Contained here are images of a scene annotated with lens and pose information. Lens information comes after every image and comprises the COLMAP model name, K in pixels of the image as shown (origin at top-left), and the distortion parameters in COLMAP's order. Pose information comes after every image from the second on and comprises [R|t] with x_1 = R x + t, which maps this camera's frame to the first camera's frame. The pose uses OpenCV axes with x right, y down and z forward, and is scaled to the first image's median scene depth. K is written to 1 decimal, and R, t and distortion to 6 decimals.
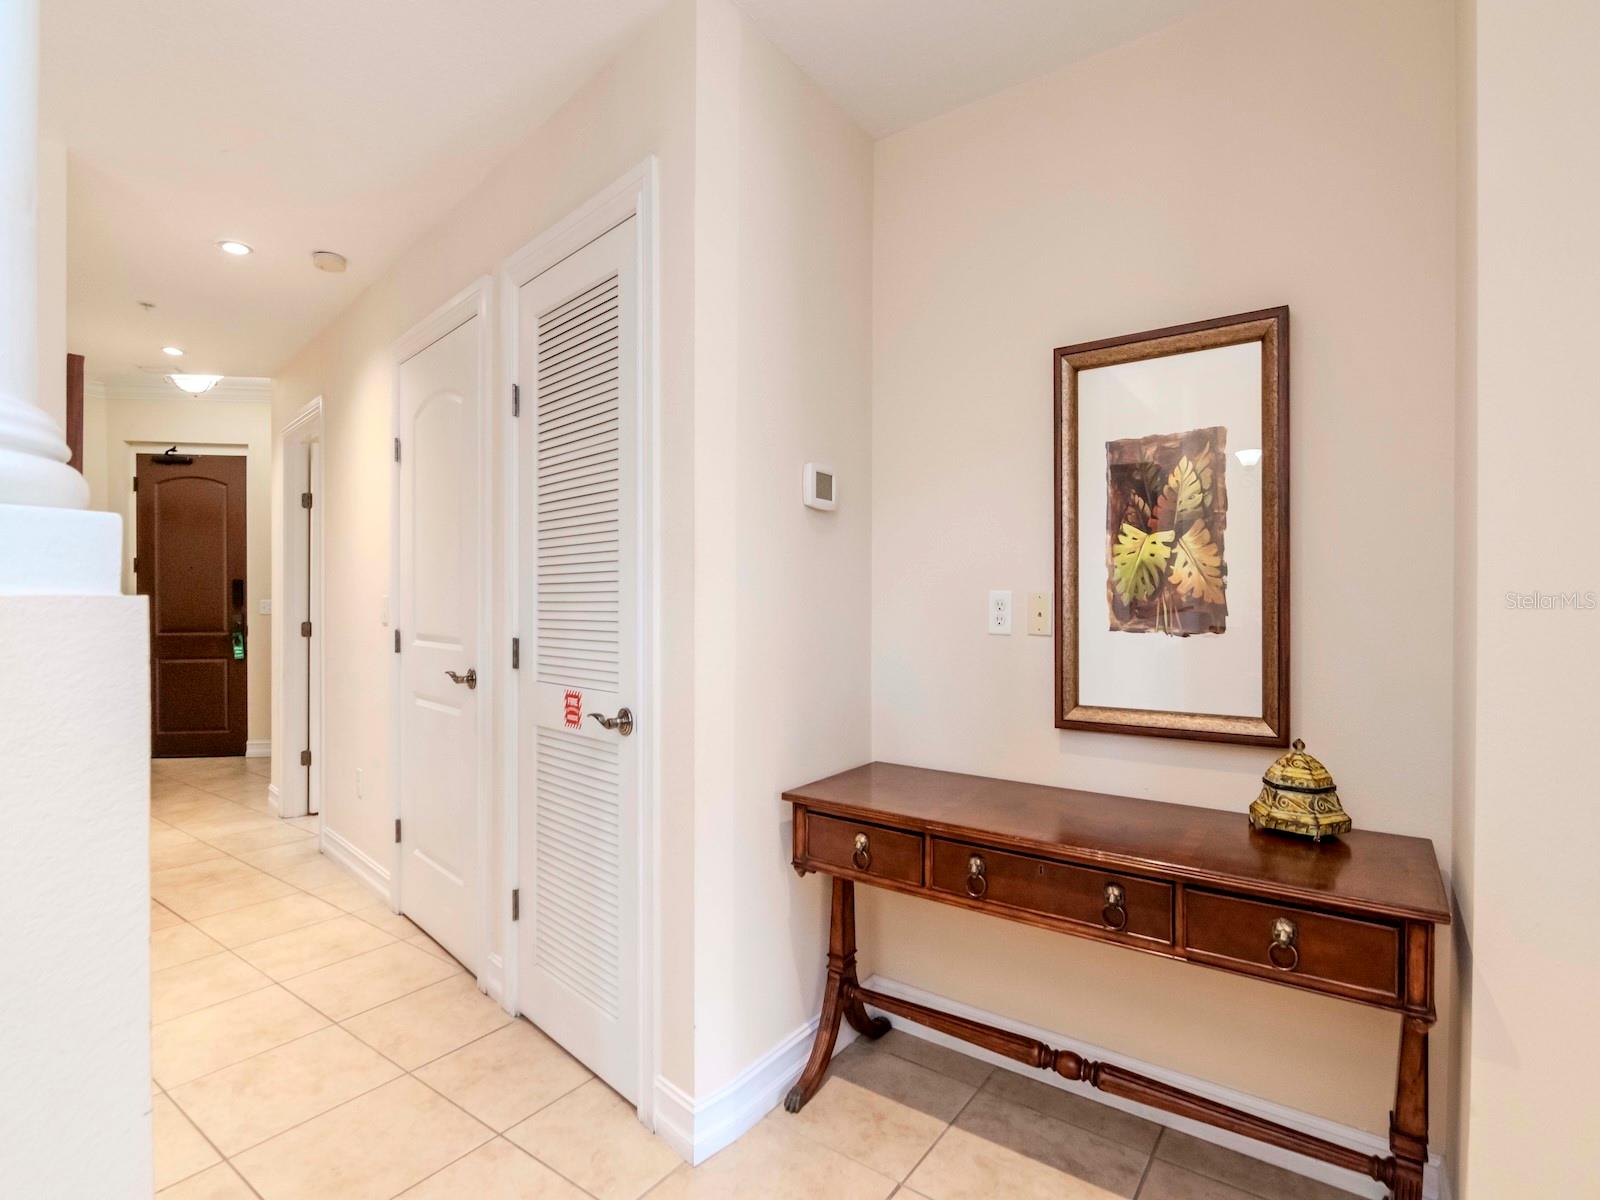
lens RADIAL K [[797.5, 0, 806.9], [0, 797.5, 612.6], [0, 0, 1]] dist [0.000951, -0.007177]
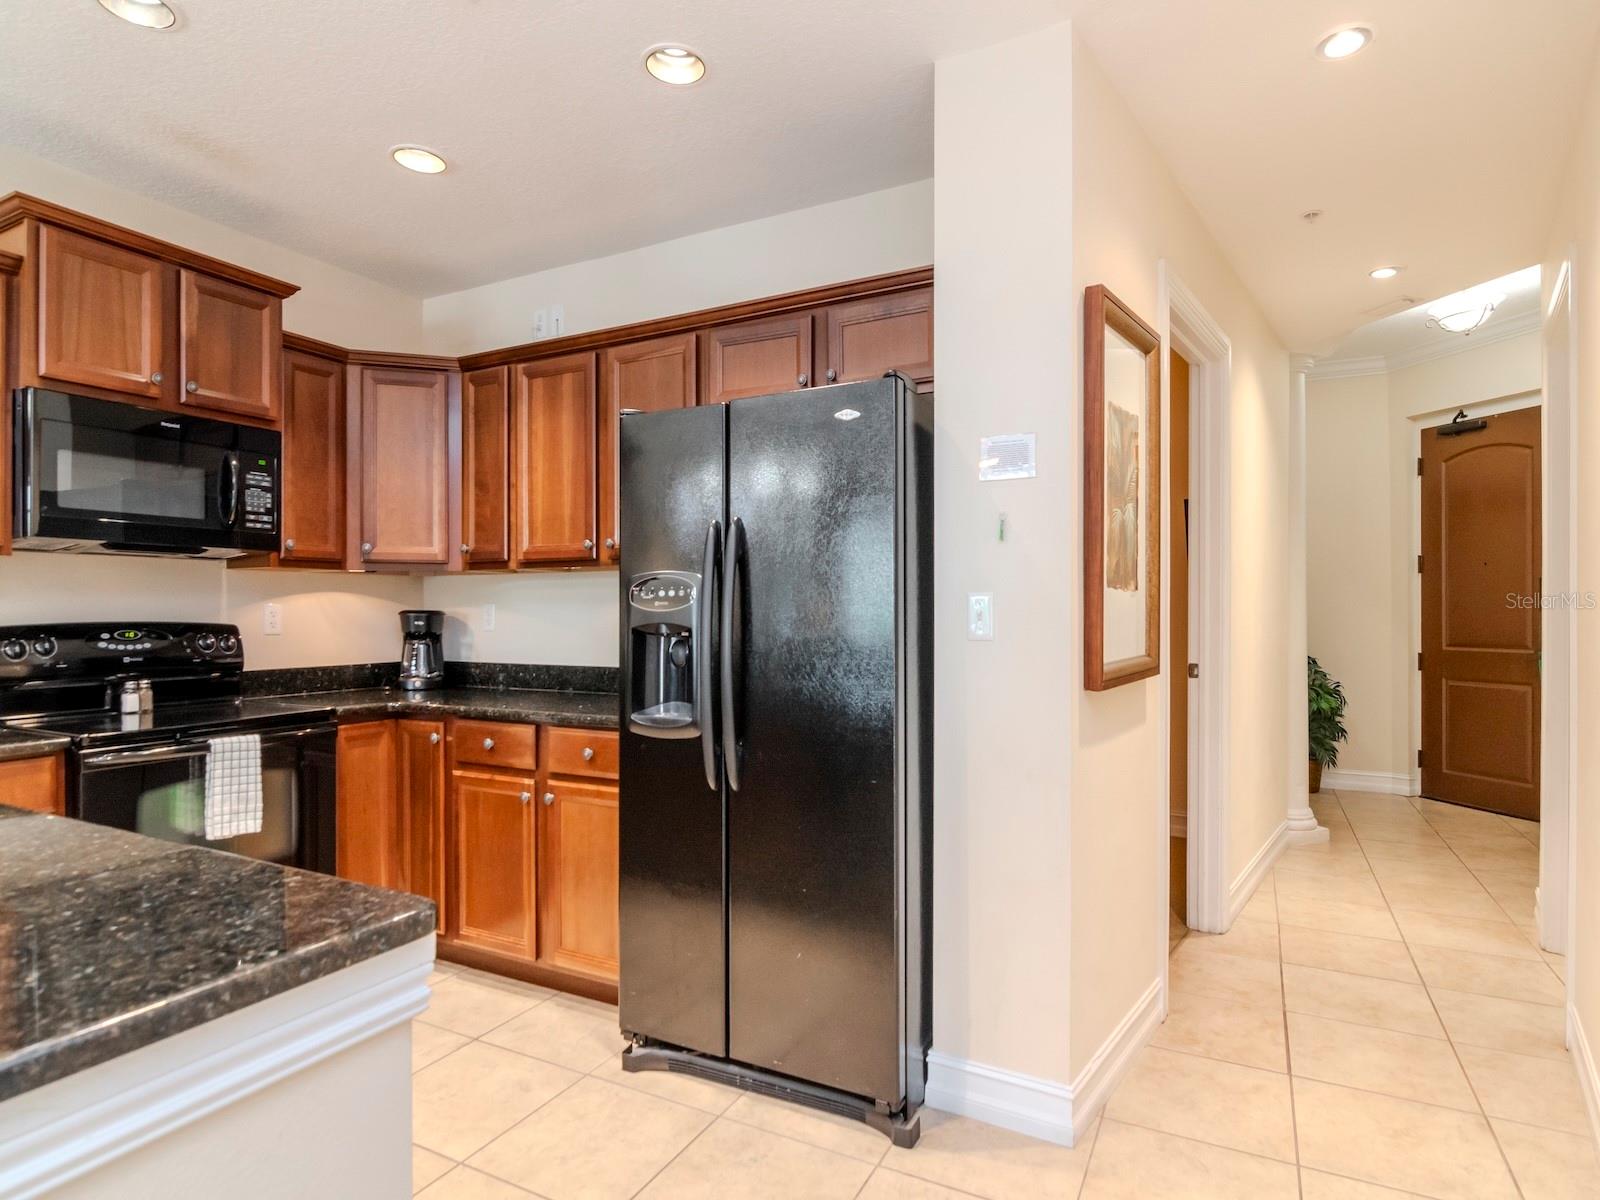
lens RADIAL K [[861.6, 0, 801.7], [0, 861.6, 615.2], [0, 0, 1]] dist [-0.002293, -0.000562]
pose [[0.148651, -0.001380, -0.988889, -0.110232], [-0.006185, 0.999978, -0.002326, -0.001945], [0.988870, 0.006462, 0.148639, 0.473467]]
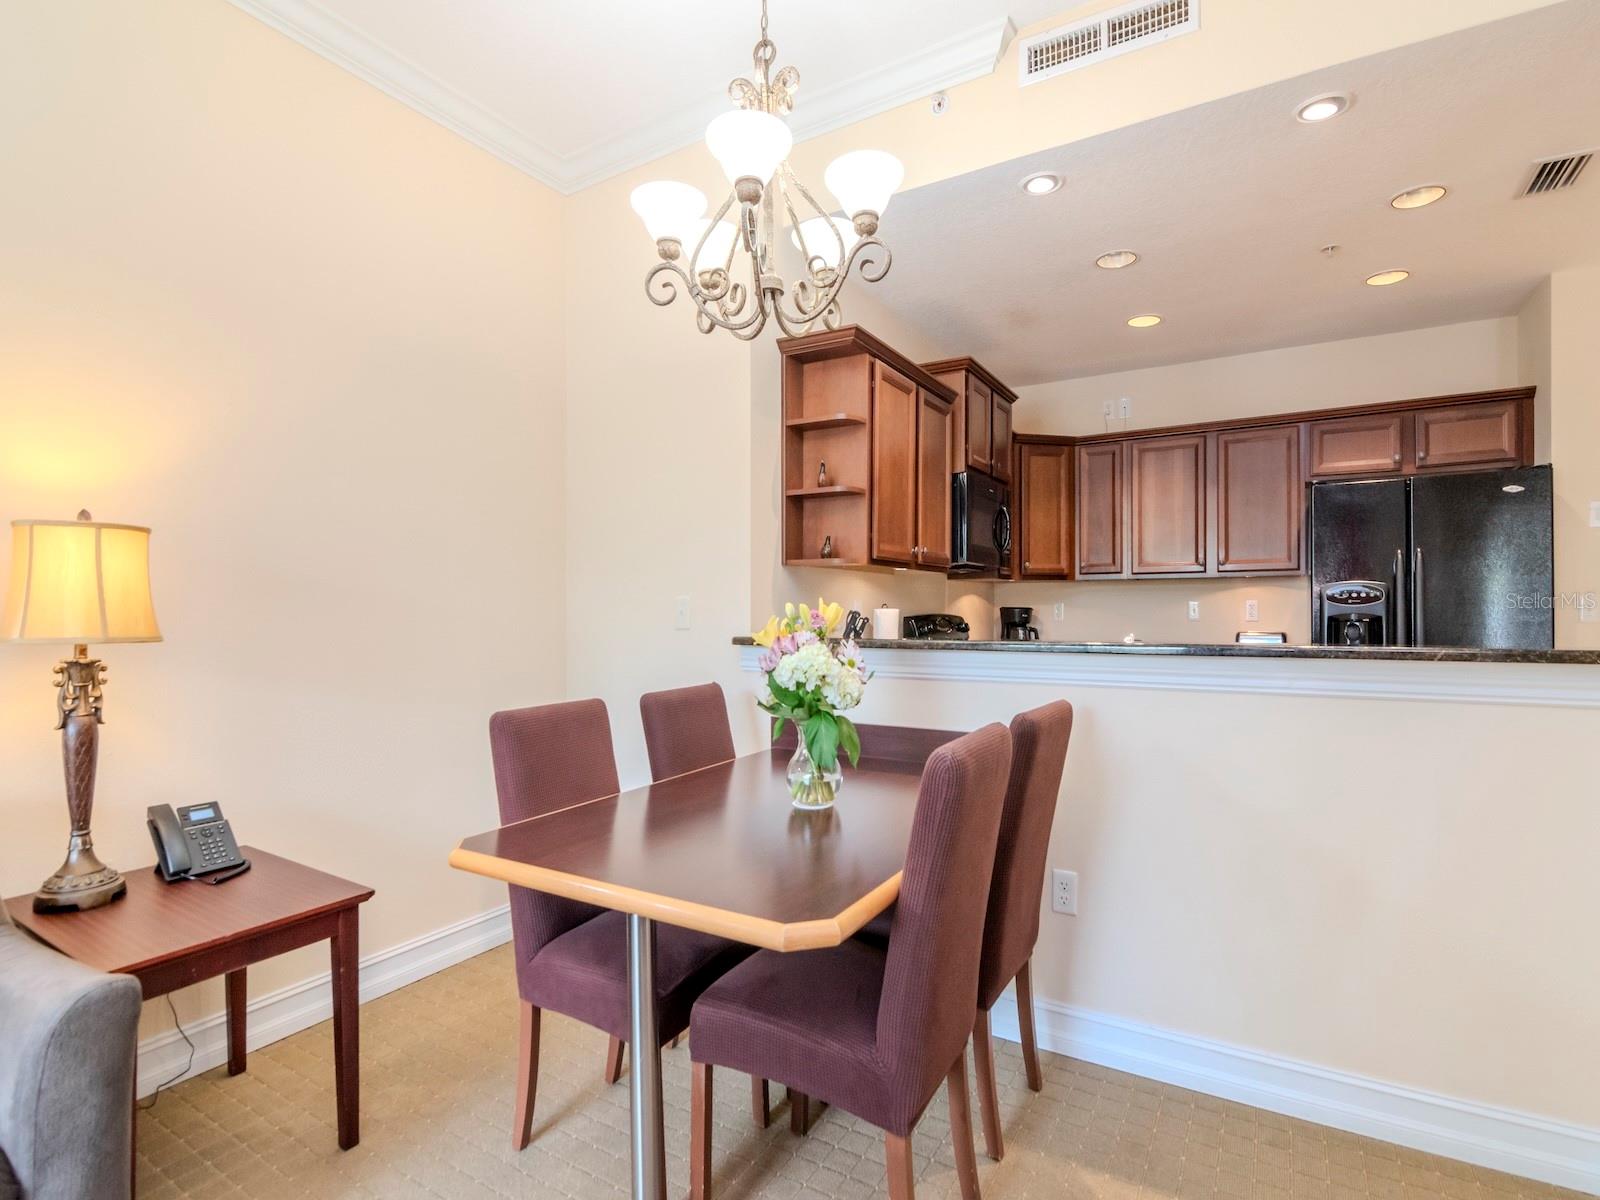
lens RADIAL K [[791.1, 0, 796.4], [0, 791.1, 617.0], [0, 0, 1]] dist [0.001243, -0.007081]
pose [[0.083334, 0.005462, -0.996507, 0.164096], [-0.006636, 0.999966, 0.004926, 0.007586], [0.996500, 0.006202, 0.083367, -0.370420]]
